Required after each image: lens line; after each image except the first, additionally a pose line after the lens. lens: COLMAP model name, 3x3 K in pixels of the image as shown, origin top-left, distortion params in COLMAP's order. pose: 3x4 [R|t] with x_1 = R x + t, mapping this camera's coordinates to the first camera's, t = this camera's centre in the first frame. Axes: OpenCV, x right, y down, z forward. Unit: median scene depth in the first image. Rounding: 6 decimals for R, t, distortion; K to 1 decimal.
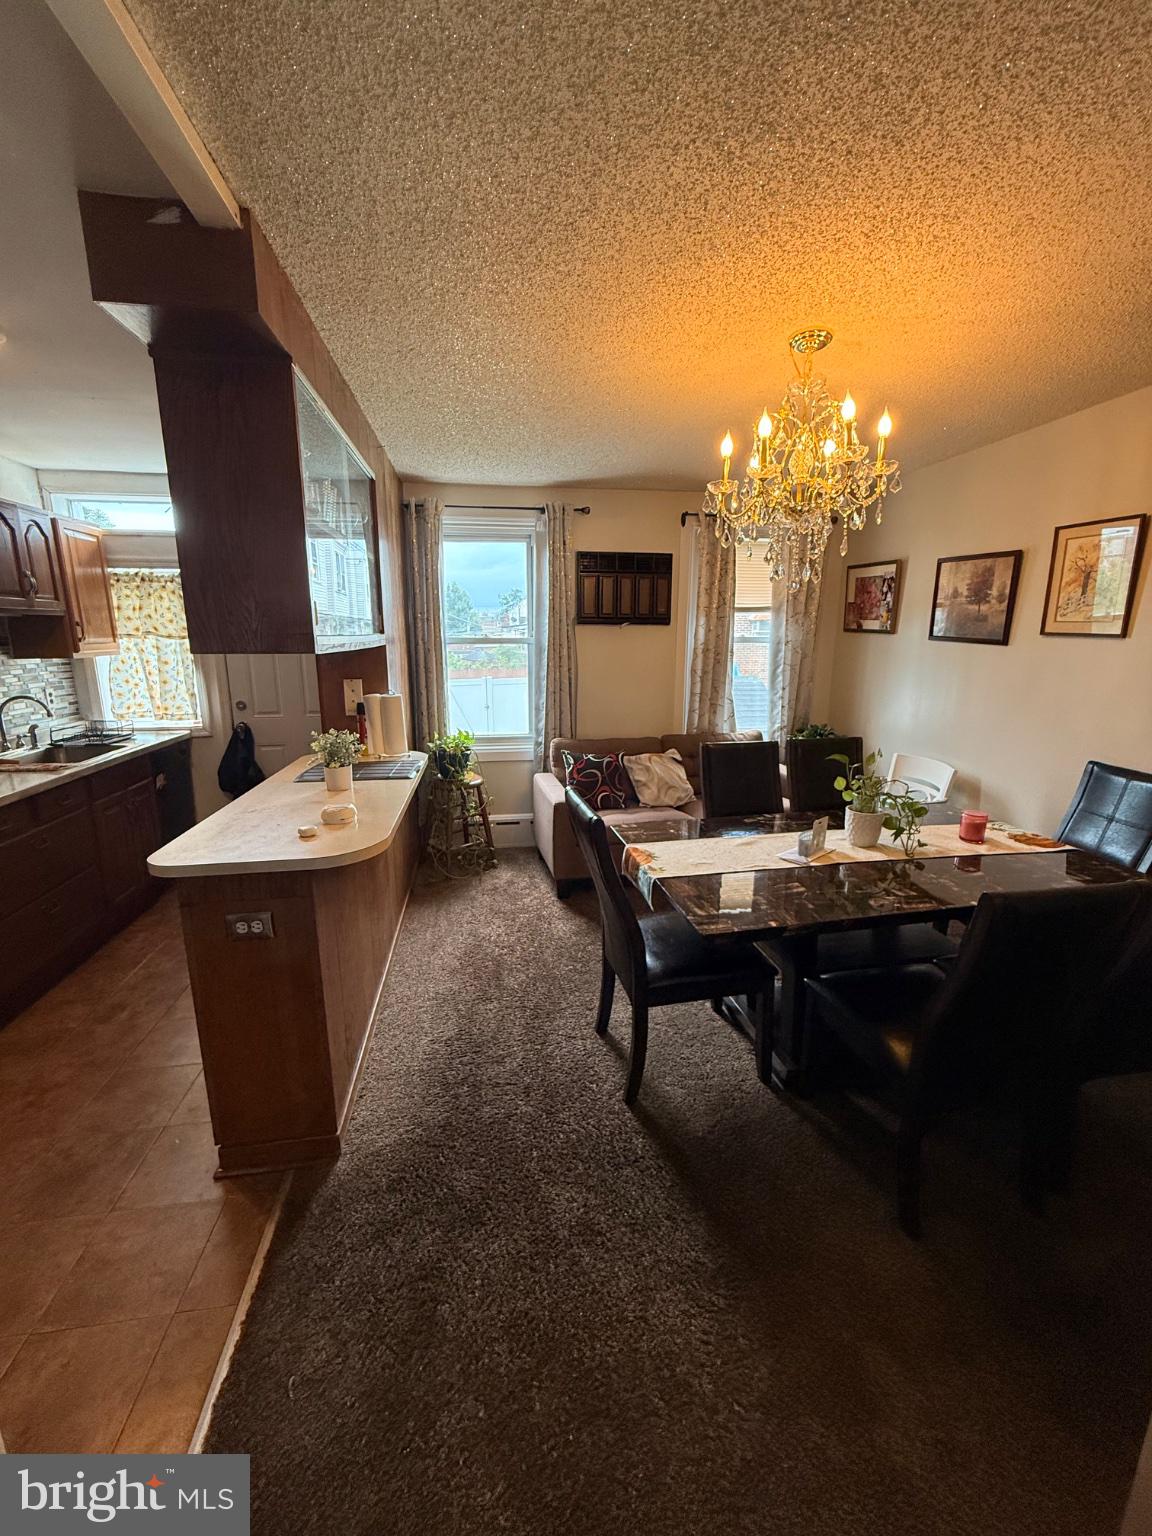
lens RADIAL K [[614.8, 0, 575.6], [0, 614.8, 764.9], [0, 0, 1]] dist [-0.000163, 0.000137]
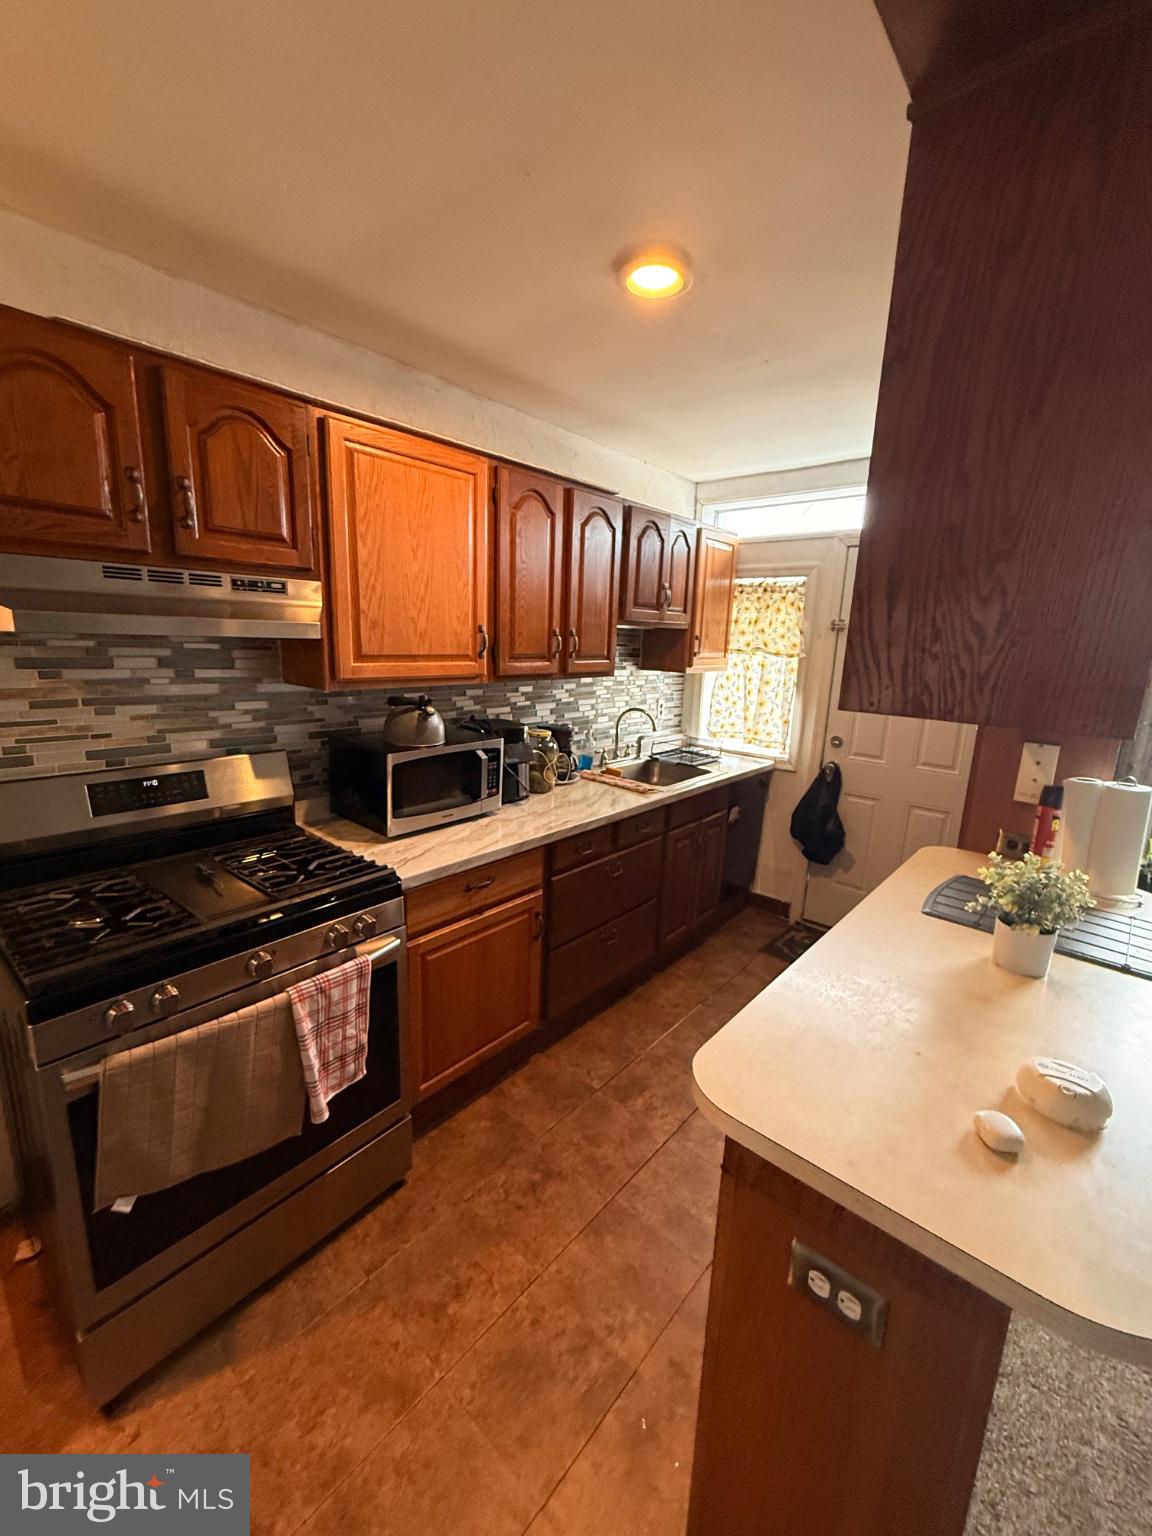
lens RADIAL K [[613.7, 0, 575.8], [0, 613.7, 764.6], [0, 0, 1]] dist [-0.000015, 0.000002]
pose [[0.645976, 0.179757, -0.741891, -0.226415], [-0.195156, 0.978470, 0.067154, -0.076546], [0.737990, 0.101405, 0.667149, 0.294258]]
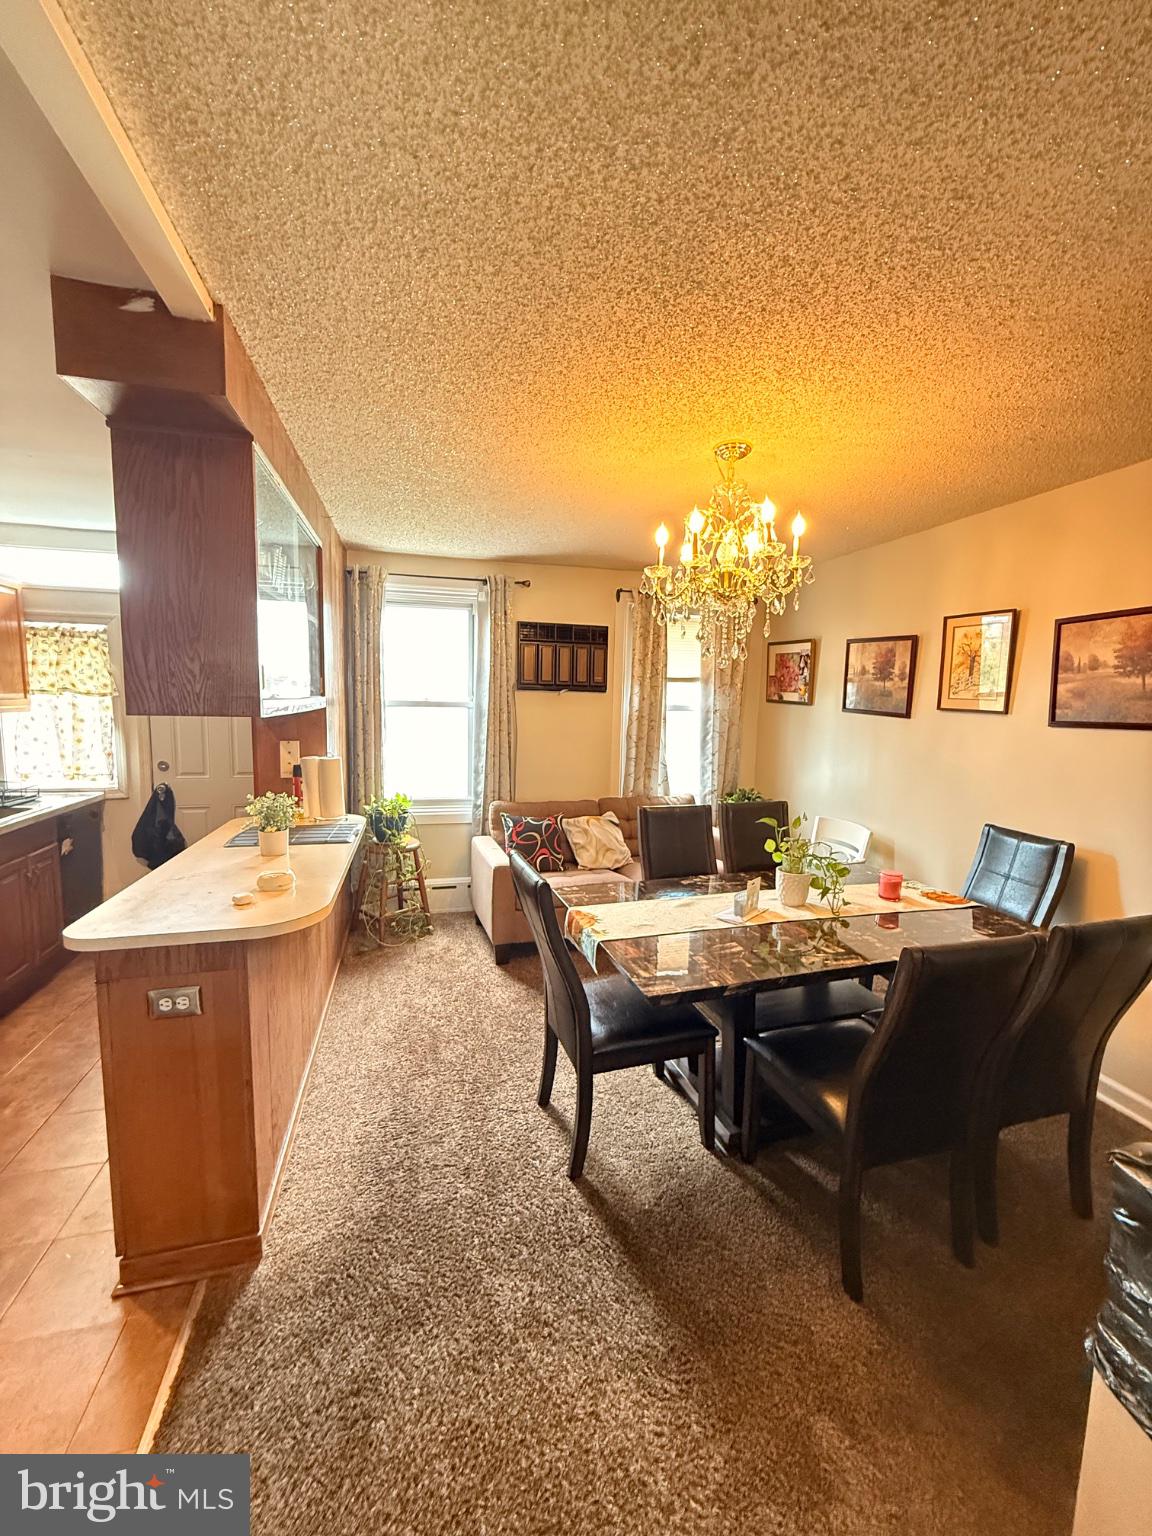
lens RADIAL K [[613.7, 0, 575.8], [0, 613.7, 764.6], [0, 0, 1]] dist [-0.000015, 0.000002]
pose [[0.994019, 0.009090, 0.108826, -0.015152], [0.001881, 0.994957, -0.100288, -0.002617], [-0.109189, 0.099893, 0.988989, -0.018161]]
